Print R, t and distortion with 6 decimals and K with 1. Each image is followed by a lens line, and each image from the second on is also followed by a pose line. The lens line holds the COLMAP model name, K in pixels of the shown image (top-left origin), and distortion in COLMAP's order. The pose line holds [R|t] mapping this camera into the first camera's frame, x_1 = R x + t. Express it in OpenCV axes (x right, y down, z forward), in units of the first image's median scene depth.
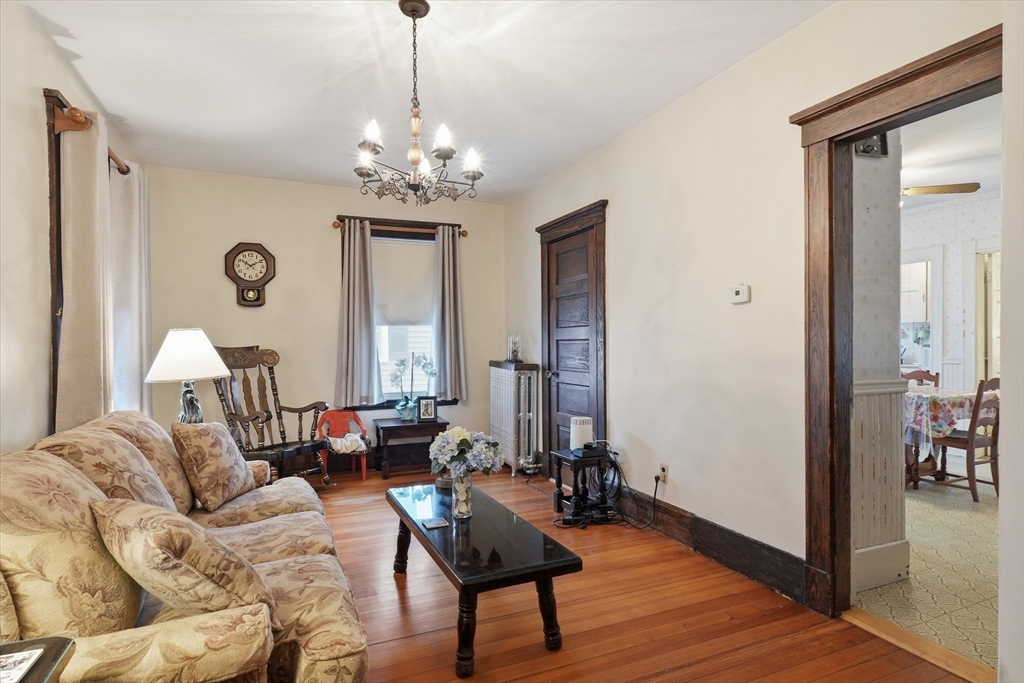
lens RADIAL K [[539.5, 0, 512.6], [0, 539.5, 346.6], [0, 0, 1]] dist [-0.006558, -0.000075]
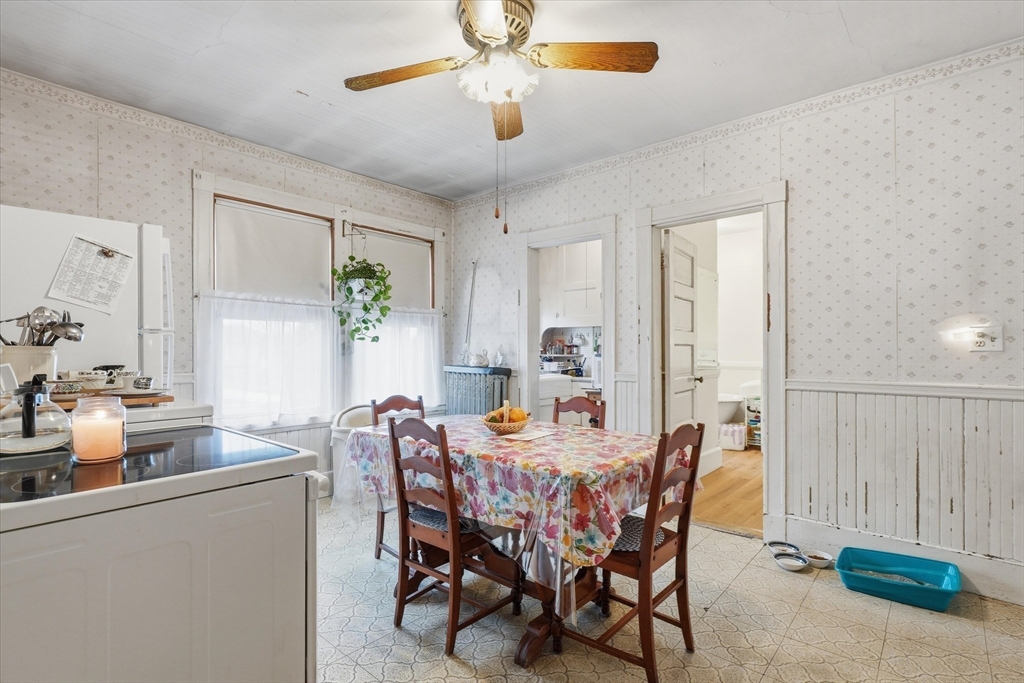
lens RADIAL K [[498.4, 0, 510.6], [0, 498.4, 346.0], [0, 0, 1]] dist [-0.017286, 0.000736]
pose [[0.905499, 0.007789, 0.424278, 0.210948], [-0.001154, 0.999873, -0.015894, -0.001829], [-0.424348, 0.013902, 0.905393, 0.246369]]
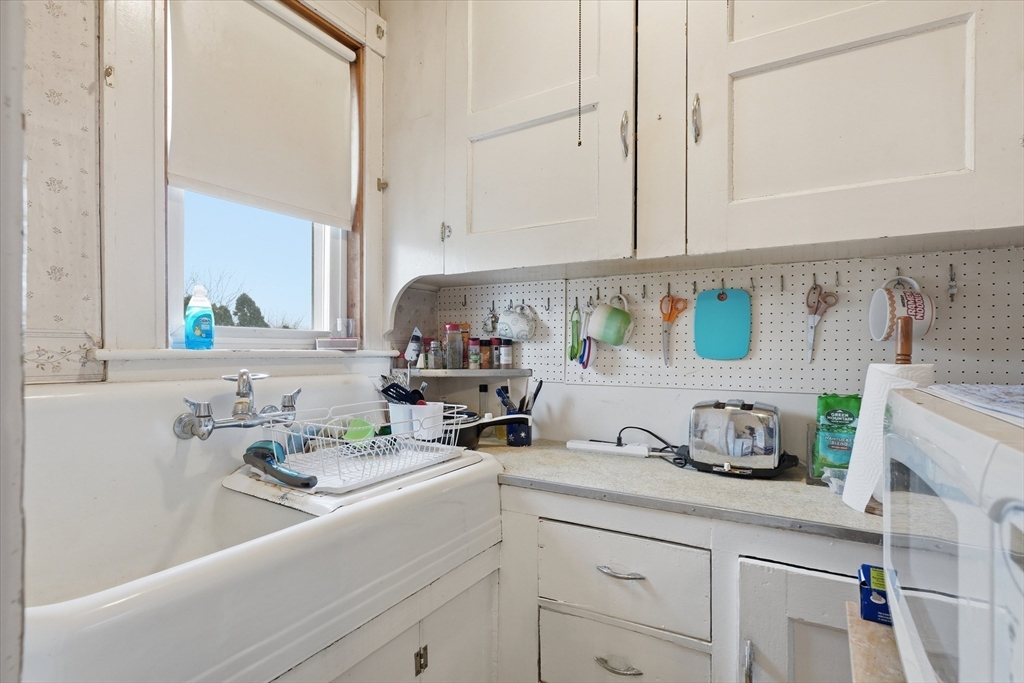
lens RADIAL K [[498.4, 0, 511.9], [0, 498.4, 347.0], [0, 0, 1]] dist [-0.017286, 0.000736]
pose [[0.805988, 0.009411, 0.591857, 0.422064], [-0.002393, 0.999917, -0.012640, -0.006957], [-0.591927, 0.008772, 0.805944, 0.594861]]
